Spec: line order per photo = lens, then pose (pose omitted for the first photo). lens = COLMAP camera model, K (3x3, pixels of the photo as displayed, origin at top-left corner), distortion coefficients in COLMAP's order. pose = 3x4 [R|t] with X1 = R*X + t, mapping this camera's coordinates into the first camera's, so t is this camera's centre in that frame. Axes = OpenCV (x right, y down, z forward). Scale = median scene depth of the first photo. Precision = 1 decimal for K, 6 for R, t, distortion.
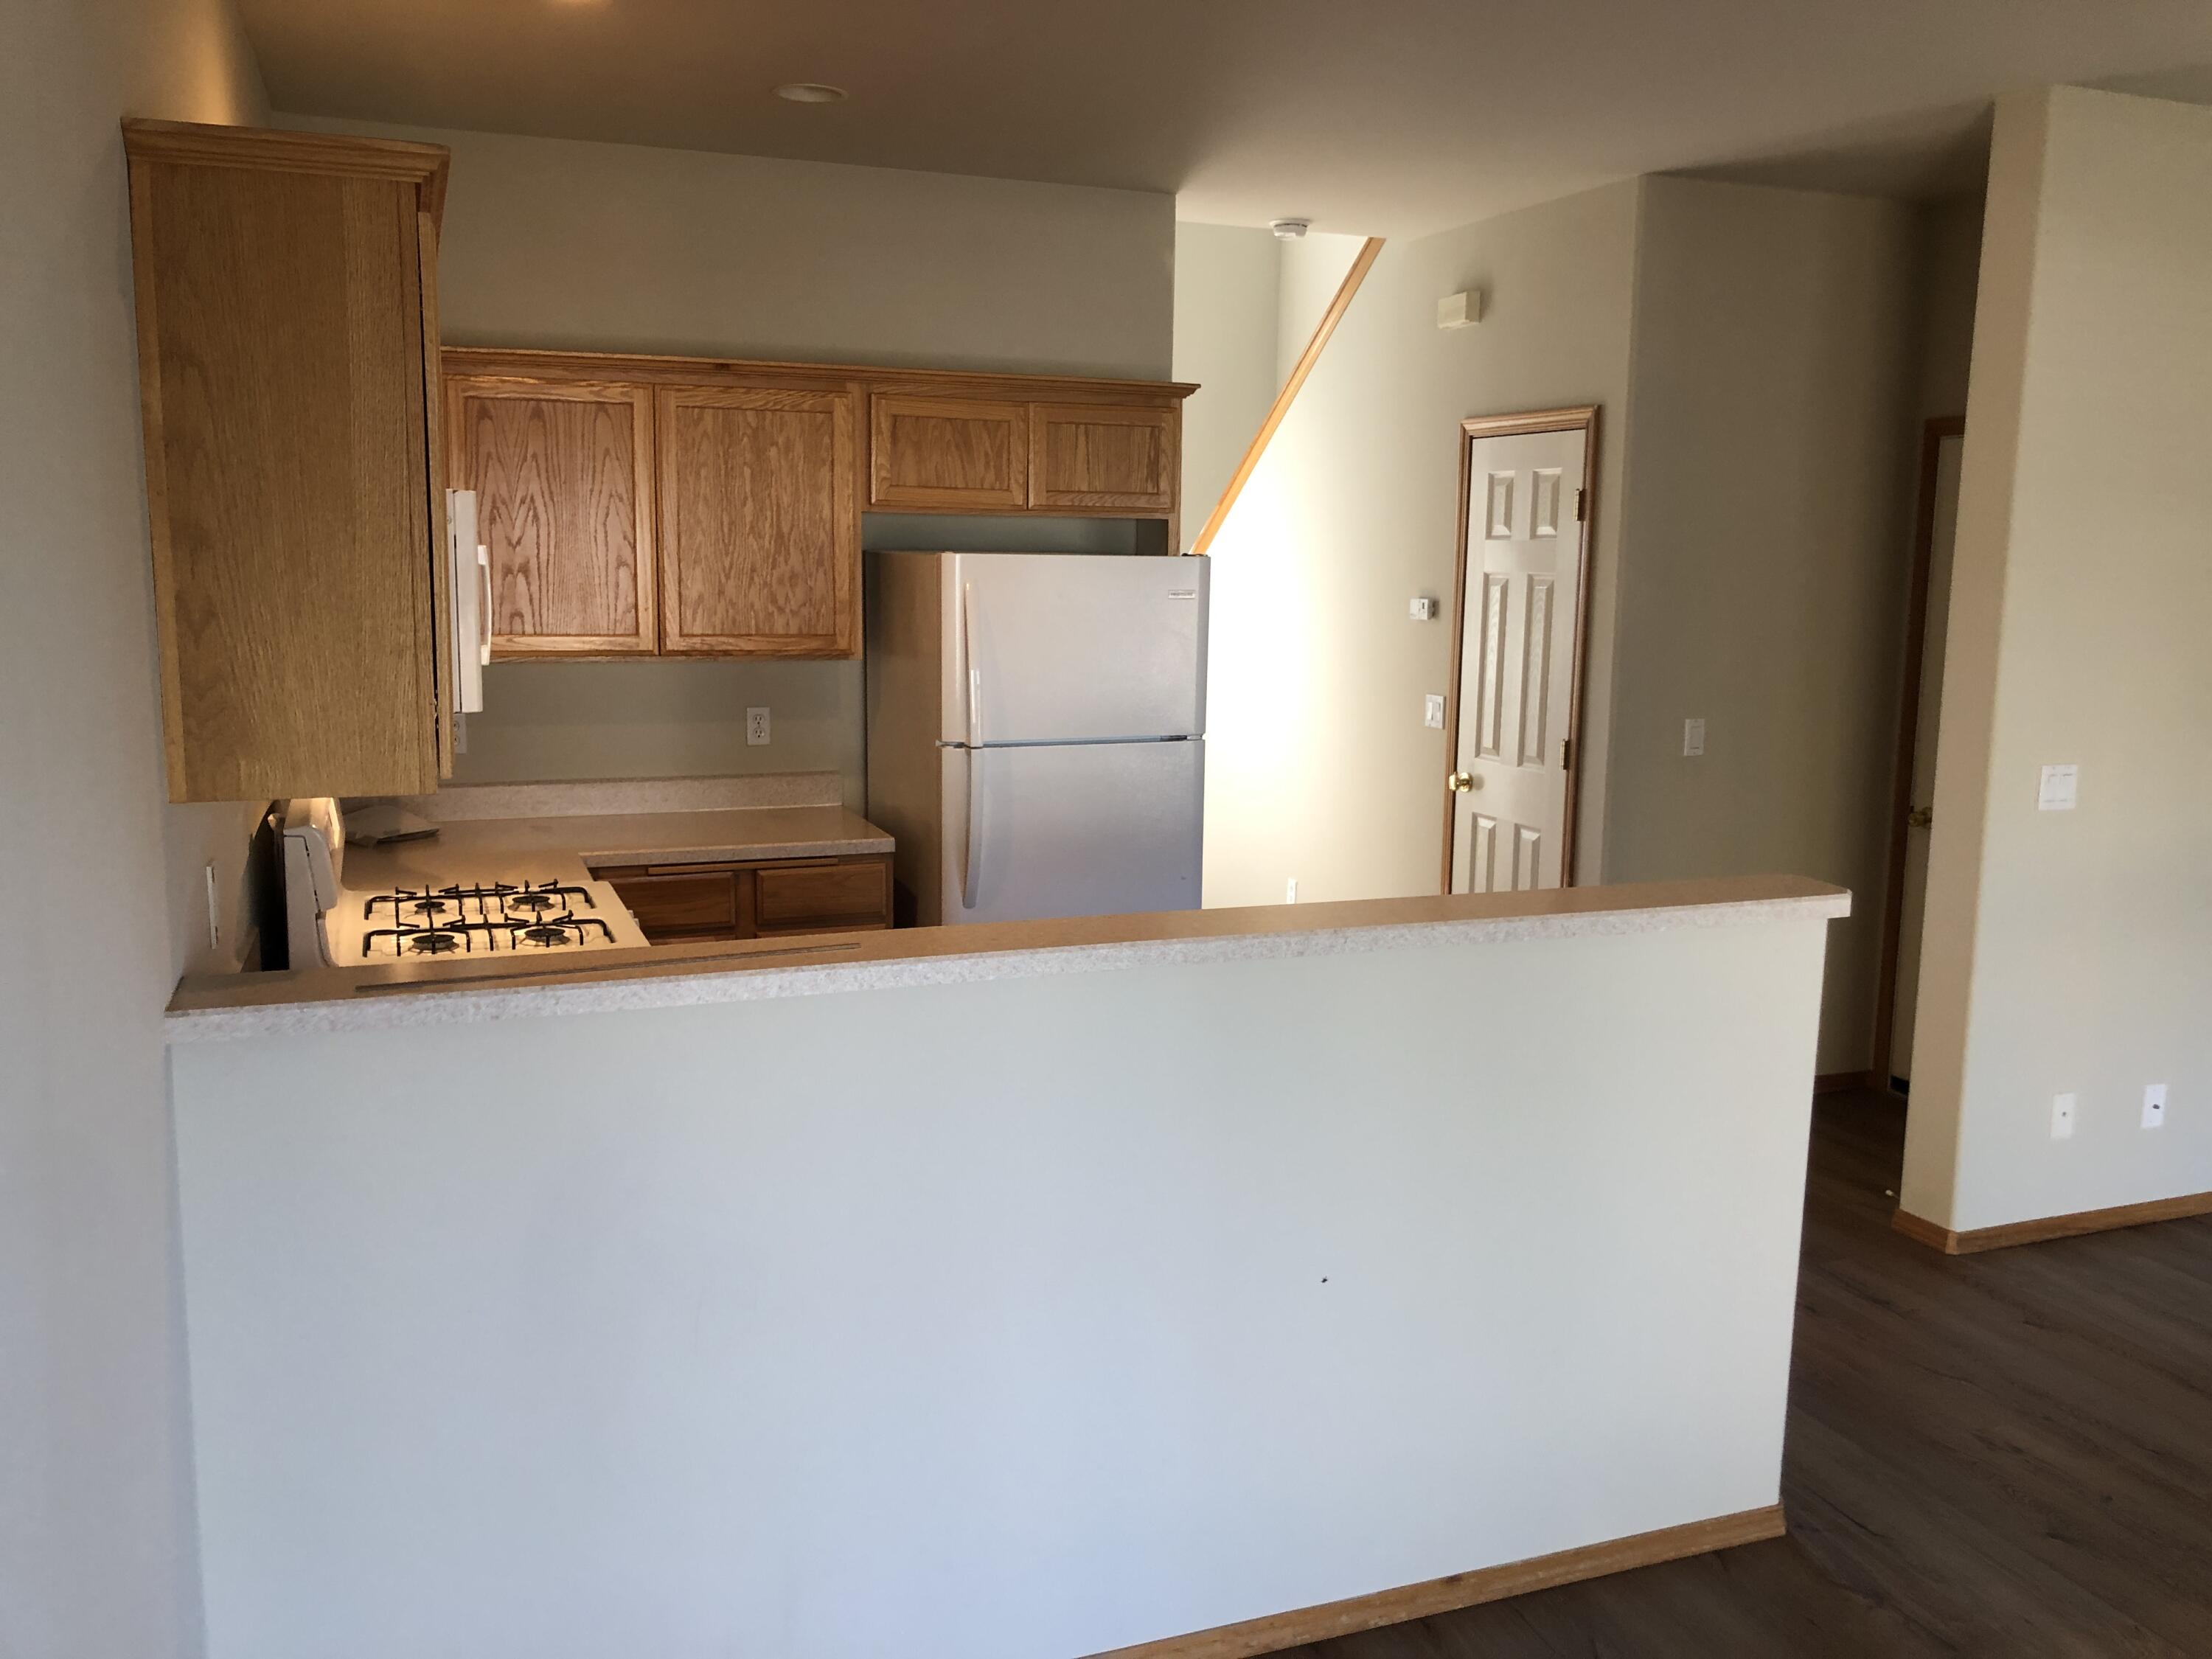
lens RADIAL K [[1807.4, 0, 1105.5], [0, 1807.4, 822.2], [0, 0, 1]] dist [0.049012, -0.002203]
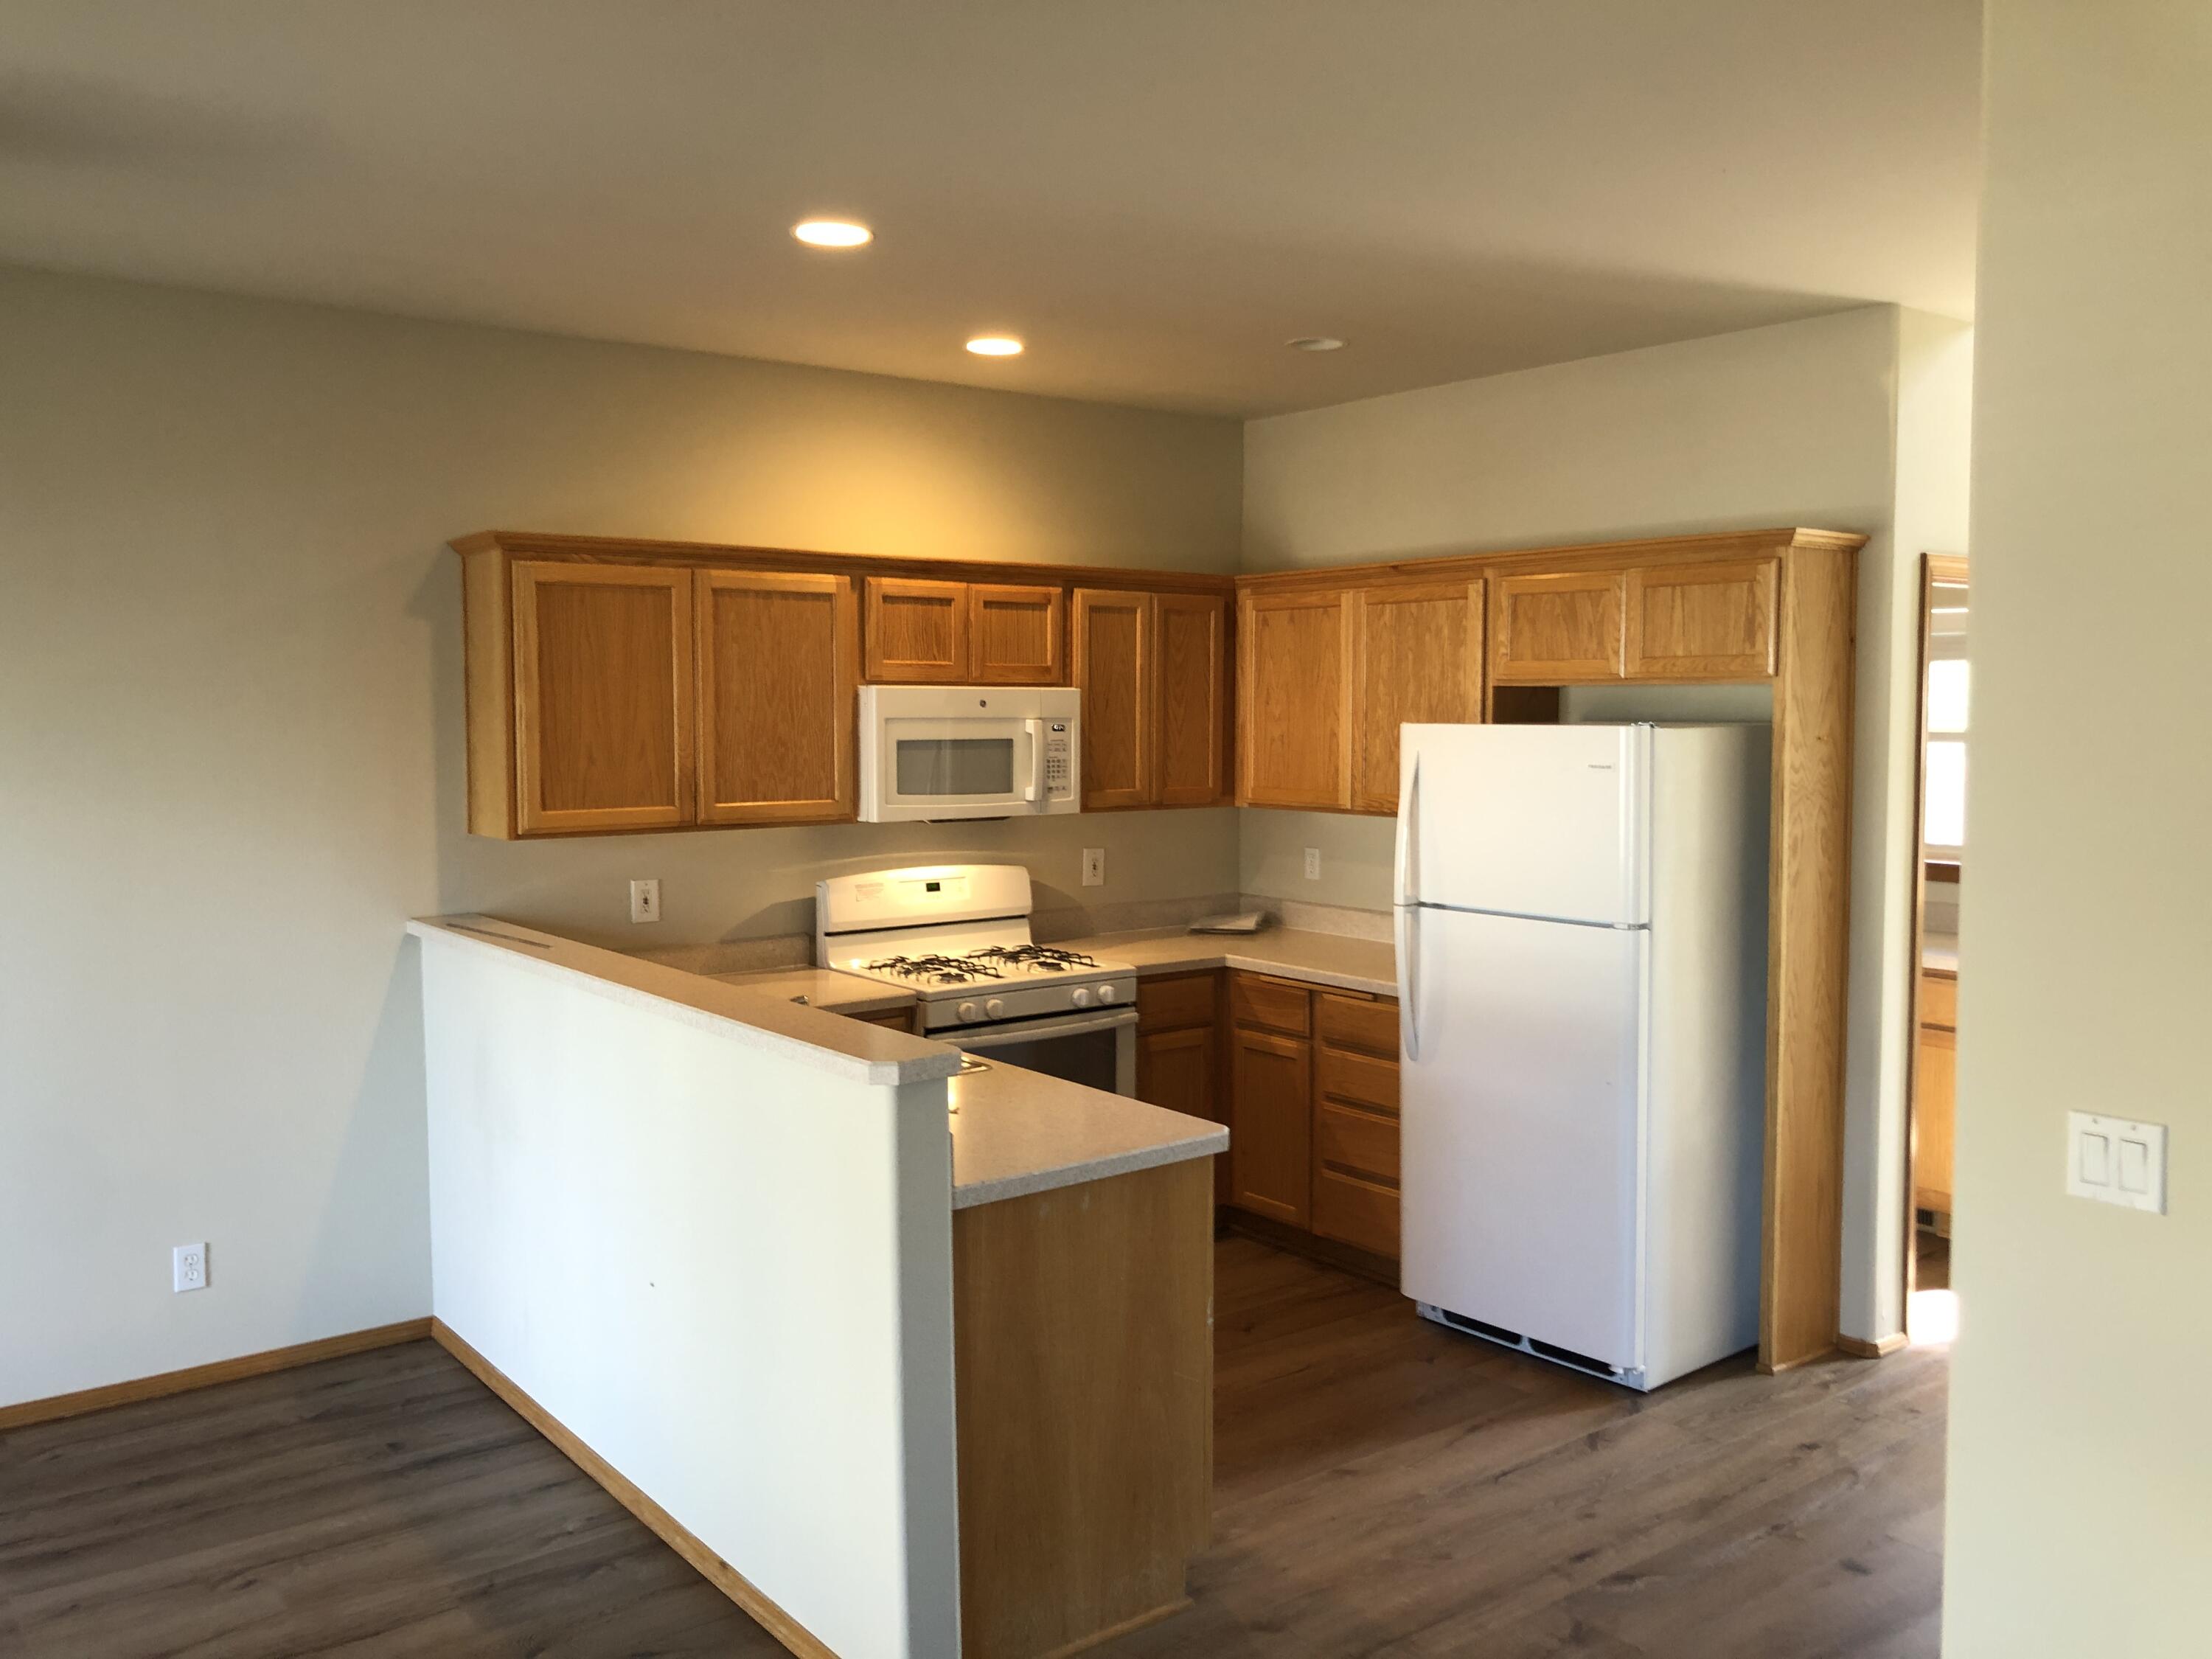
lens RADIAL K [[1807.4, 0, 1106.5], [0, 1807.4, 830.4], [0, 0, 1]] dist [0.049012, -0.002203]
pose [[0.274666, 0.052107, -0.960127, 0.835762], [-0.146129, 0.989194, 0.011881, -0.068068], [0.950371, 0.137039, 0.279312, 0.505815]]
